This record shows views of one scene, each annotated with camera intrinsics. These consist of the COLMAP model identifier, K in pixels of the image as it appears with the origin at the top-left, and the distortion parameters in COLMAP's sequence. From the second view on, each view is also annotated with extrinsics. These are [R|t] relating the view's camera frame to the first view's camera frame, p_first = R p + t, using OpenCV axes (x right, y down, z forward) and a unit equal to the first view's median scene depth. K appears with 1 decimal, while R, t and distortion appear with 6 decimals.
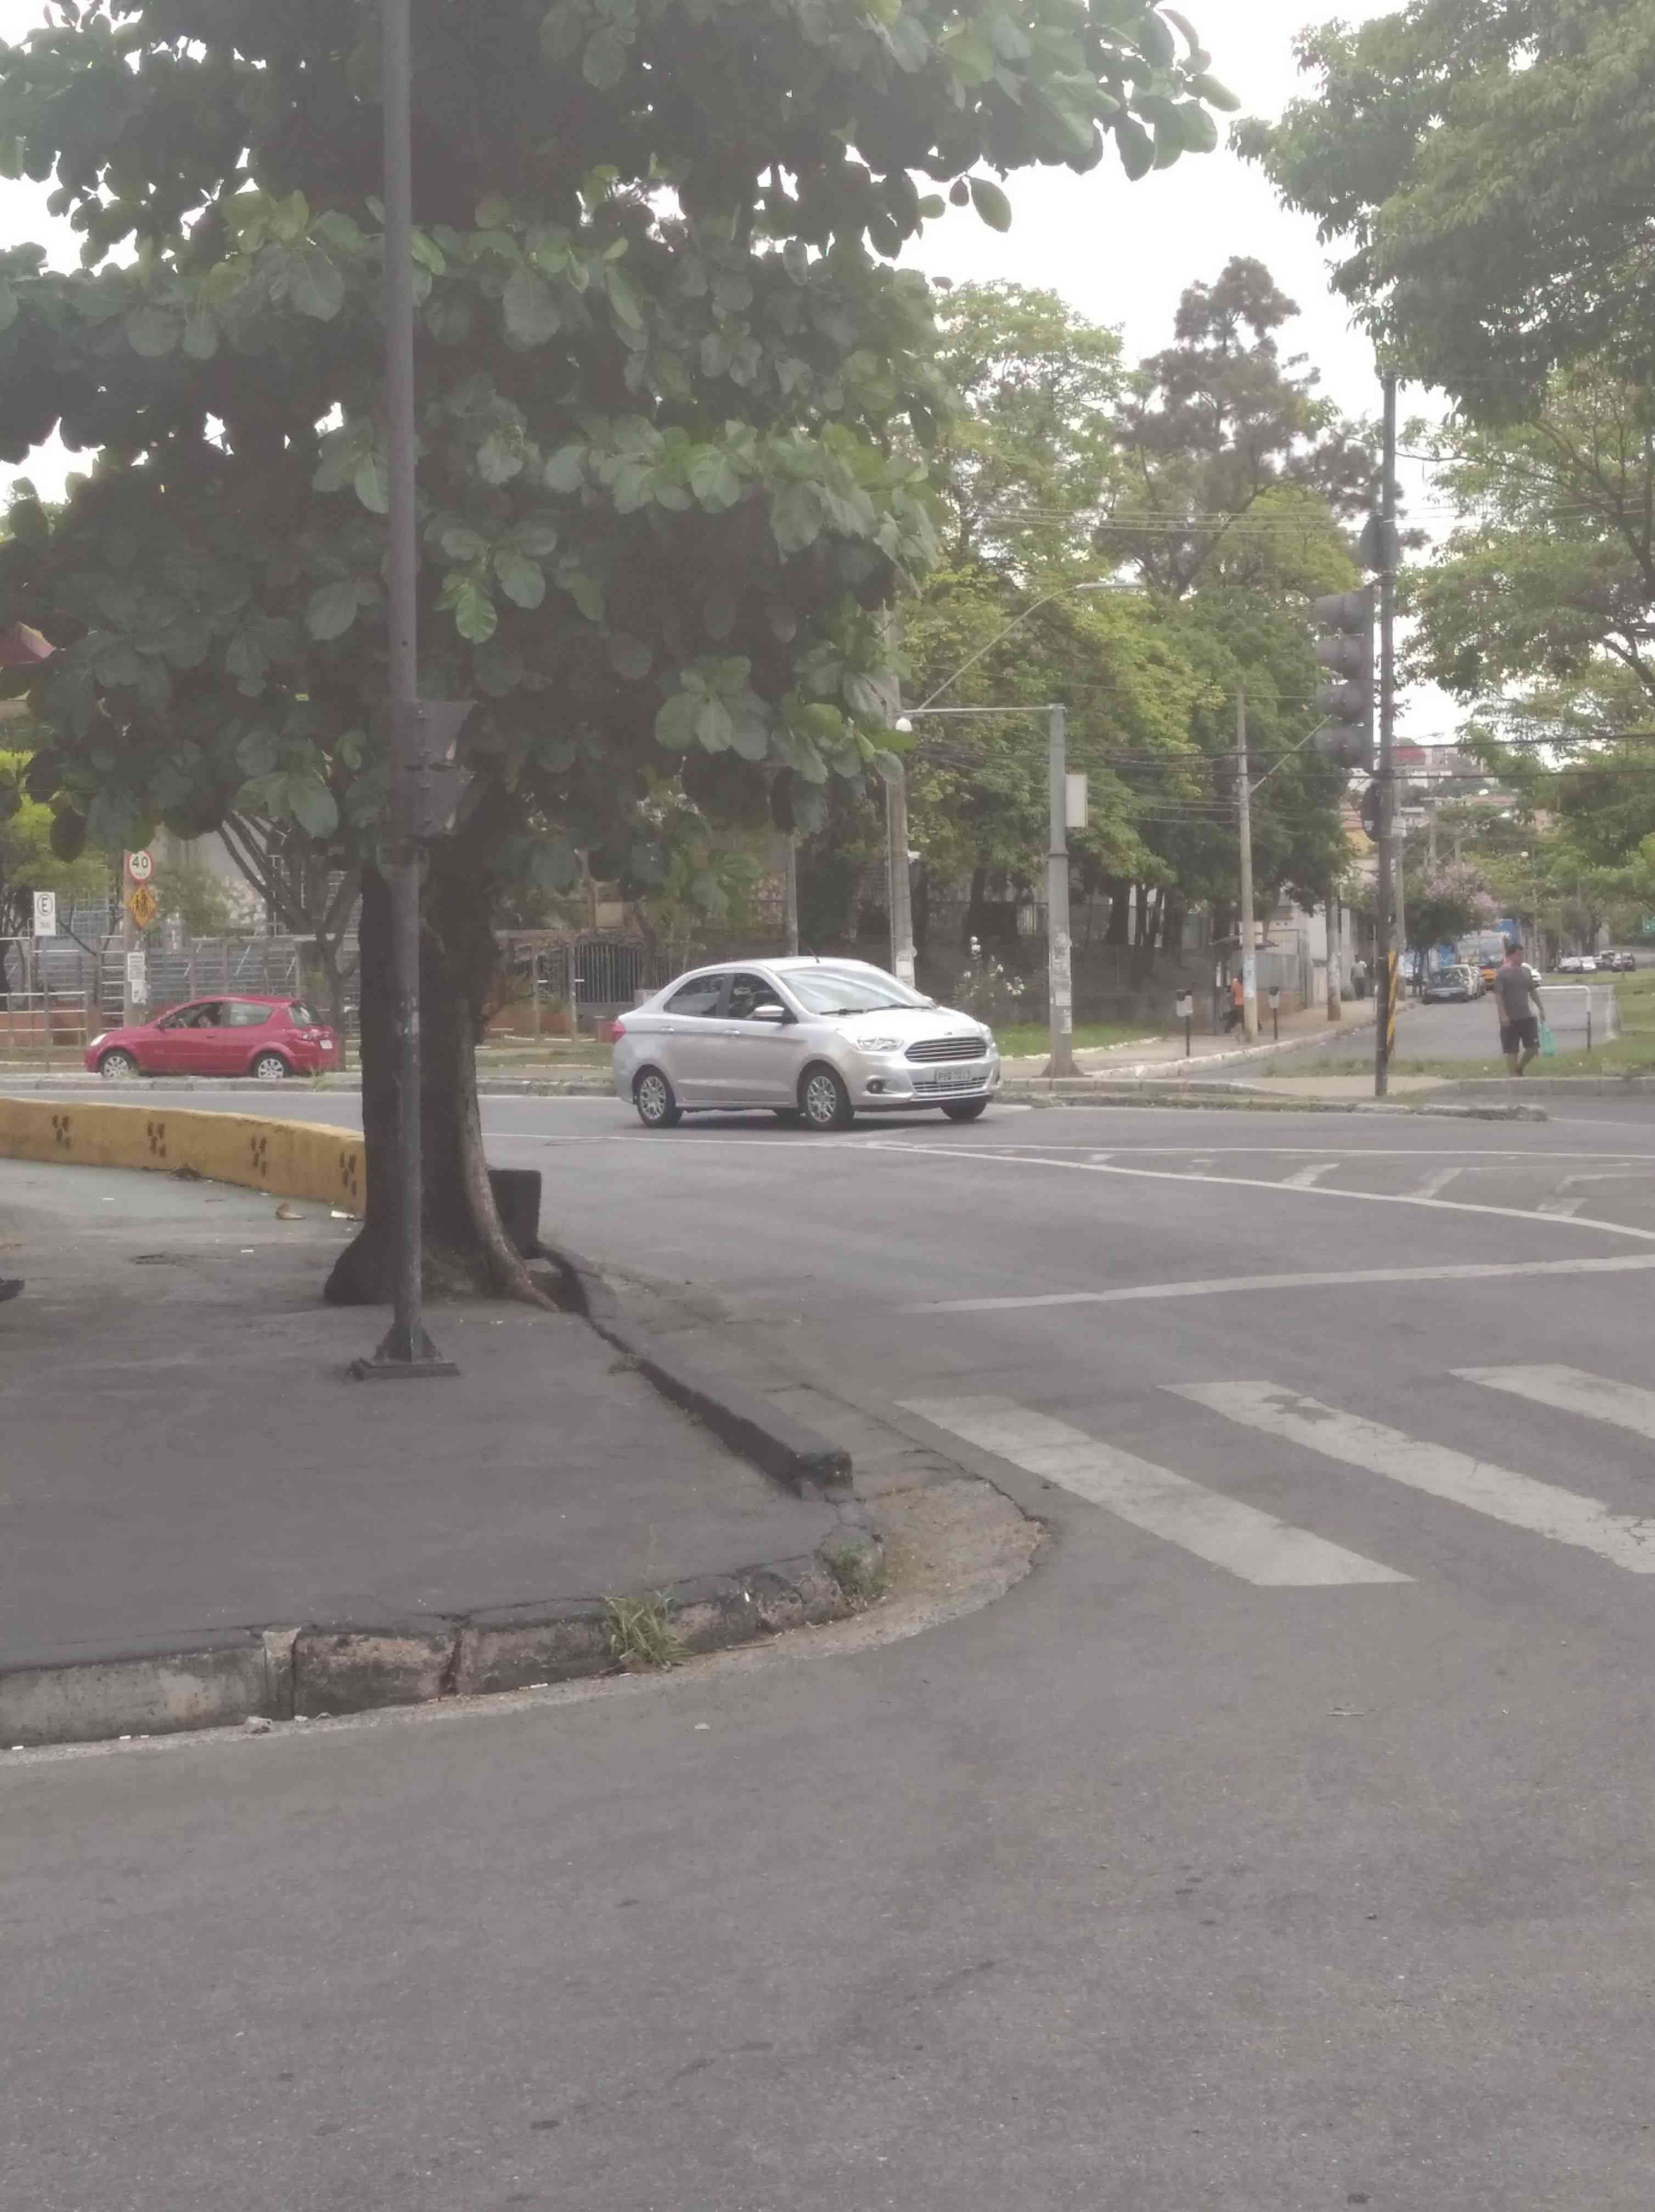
lens RADIAL K [[3714.4, 0, 817.3], [0, 3714.4, 1107.6], [0, 0, 1]] dist [0.171367, -0.661325]
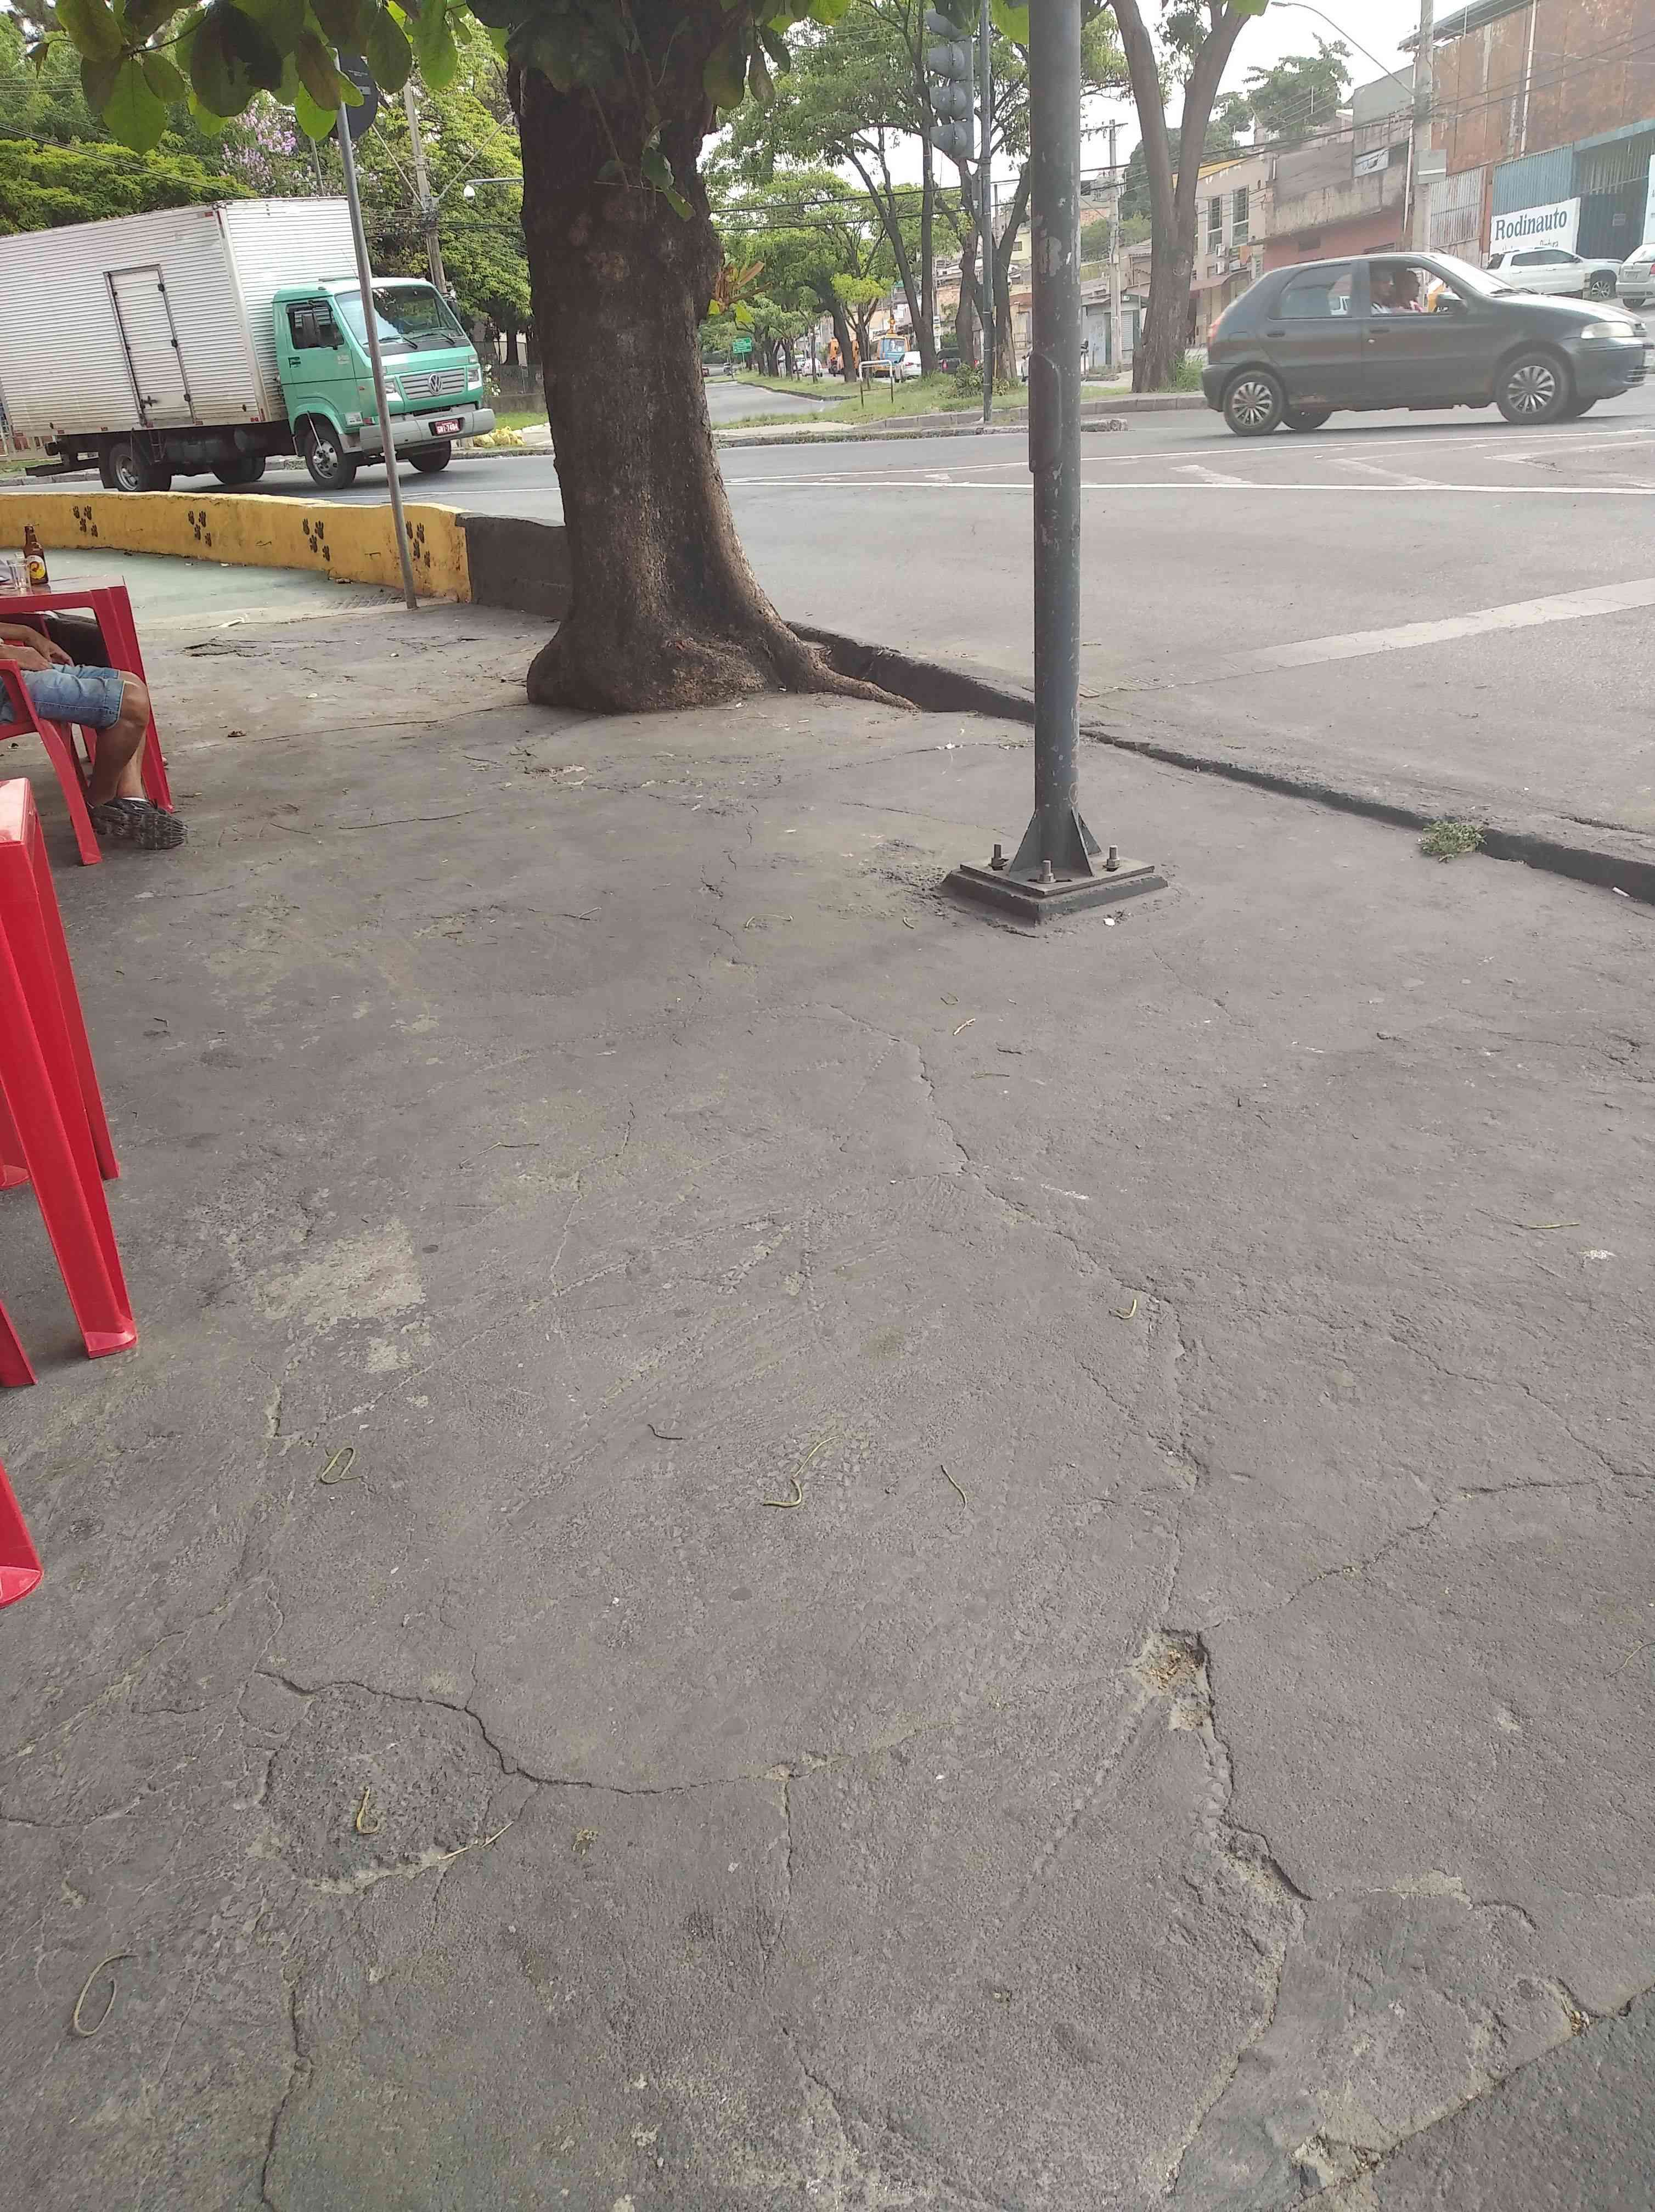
lens RADIAL K [[1704.9, 0, 850.0], [0, 1704.9, 1109.8], [0, 0, 1]] dist [0.007409, 0.002185]
pose [[0.954719, -0.164208, 0.248089, -0.182915], [0.065218, 0.929115, 0.363995, 0.000798], [-0.290274, -0.331333, 0.897752, 0.626304]]
